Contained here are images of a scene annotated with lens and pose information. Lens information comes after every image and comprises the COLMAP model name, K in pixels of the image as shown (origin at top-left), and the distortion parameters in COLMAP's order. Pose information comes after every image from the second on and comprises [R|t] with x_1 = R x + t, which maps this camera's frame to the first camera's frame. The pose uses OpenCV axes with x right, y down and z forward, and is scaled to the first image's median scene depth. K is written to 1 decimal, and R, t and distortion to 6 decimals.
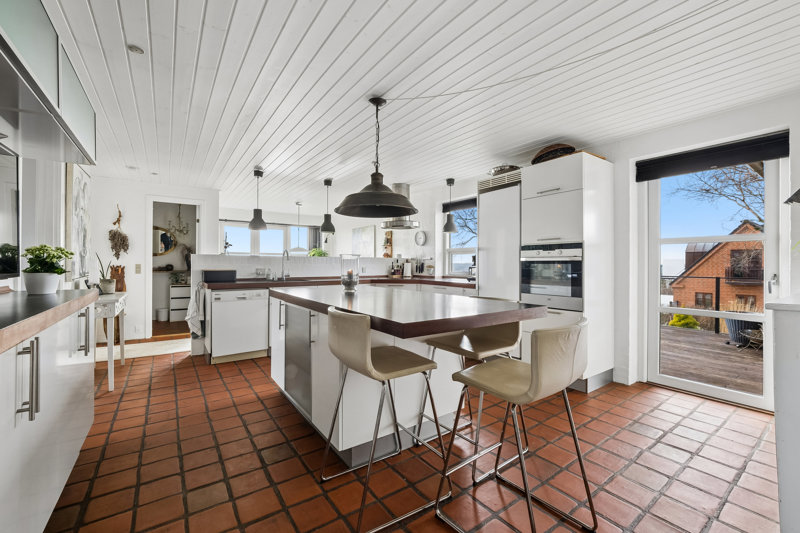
lens RADIAL K [[332.8, 0, 399.1], [0, 332.8, 264.4], [0, 0, 1]] dist [-0.004735, 0.000040]
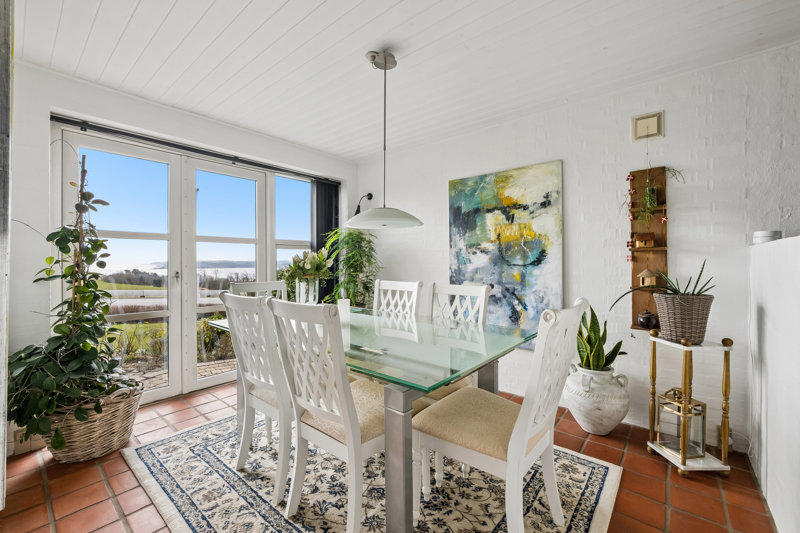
lens RADIAL K [[332.8, 0, 399.4], [0, 332.8, 264.6], [0, 0, 1]] dist [-0.004735, 0.000040]
pose [[0.966437, 0.003750, 0.256876, -0.493671], [-0.003640, 0.999993, -0.000905, 0.001114], [-0.256878, -0.000060, 0.966444, 0.981047]]
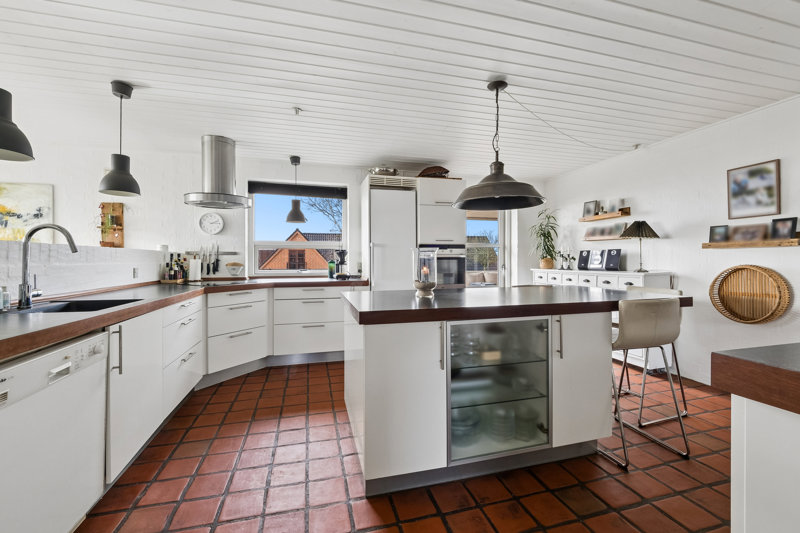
lens RADIAL K [[332.8, 0, 397.9], [0, 332.8, 259.1], [0, 0, 1]] dist [-0.004735, 0.000040]
pose [[0.342177, 0.006369, 0.939614, -0.525973], [0.004509, 0.999954, -0.008420, 0.003486], [-0.939625, 0.007118, 0.342132, 0.477022]]
